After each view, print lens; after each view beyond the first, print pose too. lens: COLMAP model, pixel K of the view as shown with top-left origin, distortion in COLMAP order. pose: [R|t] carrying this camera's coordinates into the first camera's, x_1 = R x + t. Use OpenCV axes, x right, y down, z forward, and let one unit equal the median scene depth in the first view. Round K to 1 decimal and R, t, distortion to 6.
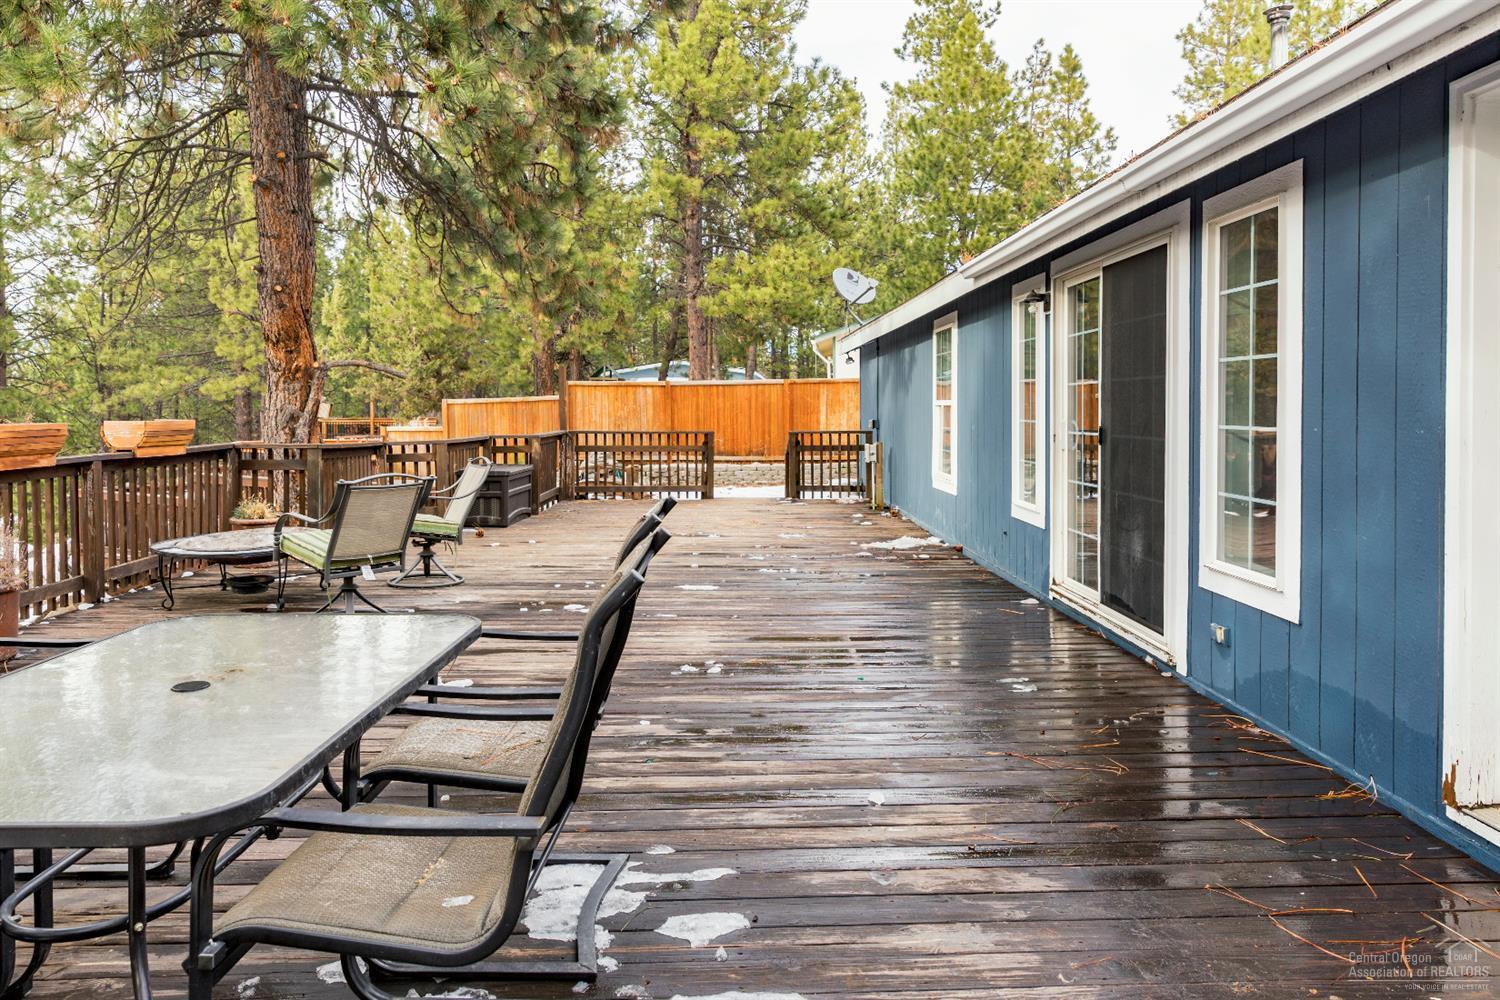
lens RADIAL K [[1023.0, 0, 748.8], [0, 1023.0, 421.5], [0, 0, 1]] dist [0.005241, 0.000302]
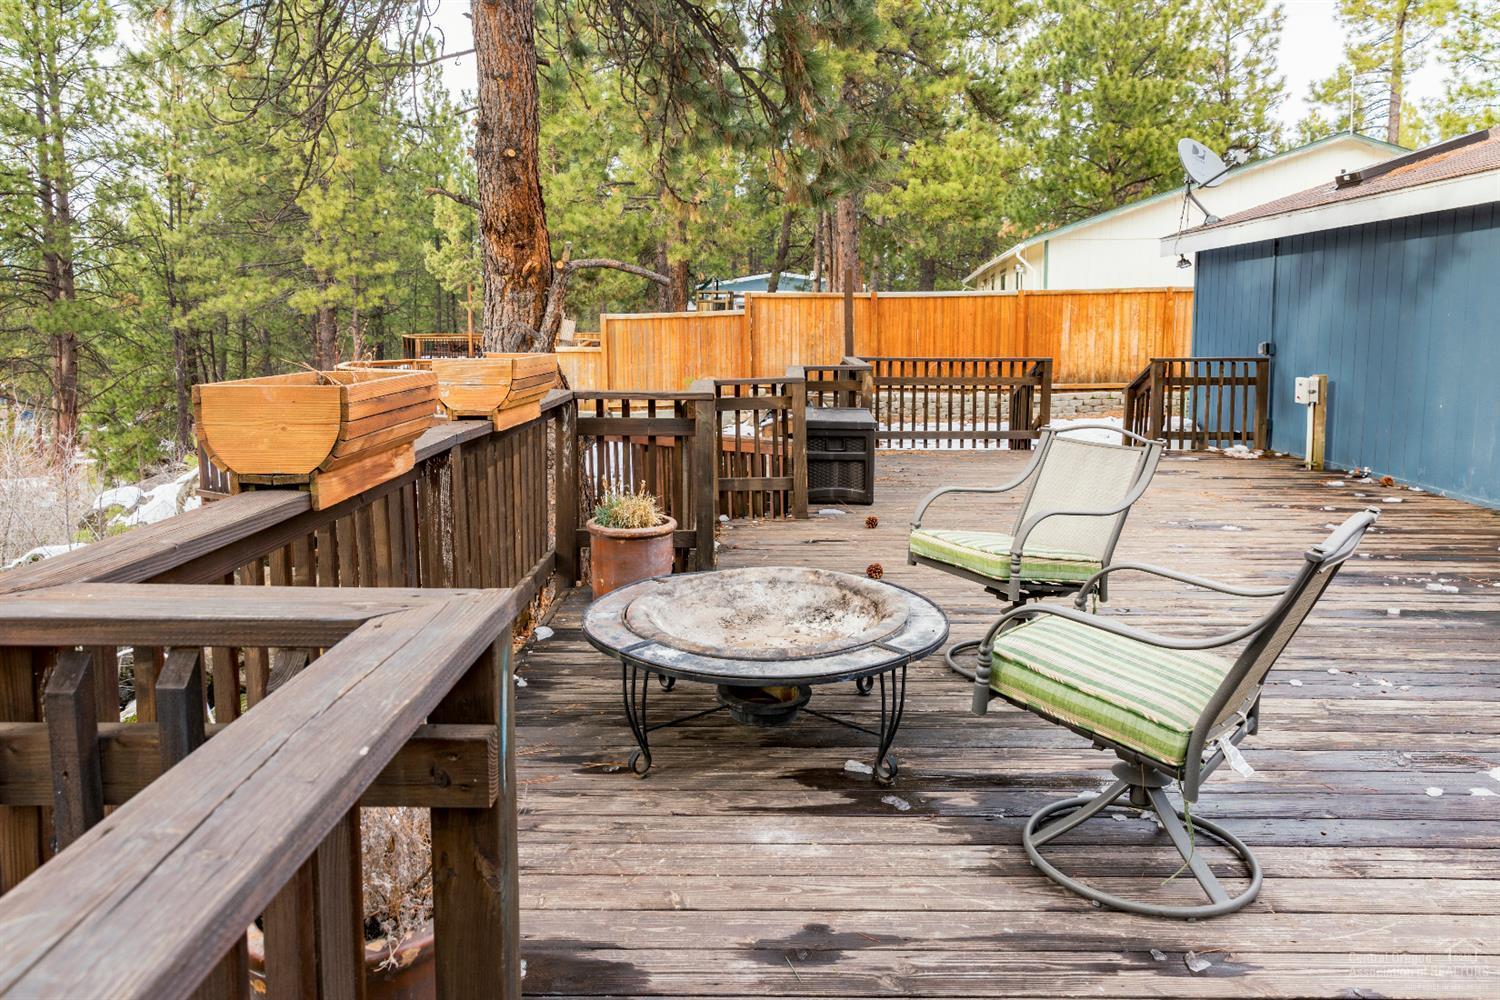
lens RADIAL K [[1023.0, 0, 748.8], [0, 1023.0, 421.5], [0, 0, 1]] dist [0.005241, 0.000302]
pose [[0.999302, 0.005444, -0.036963, -0.094200], [-0.002373, 0.996578, 0.082621, -0.002329], [0.037286, -0.082476, 0.995895, 0.104467]]
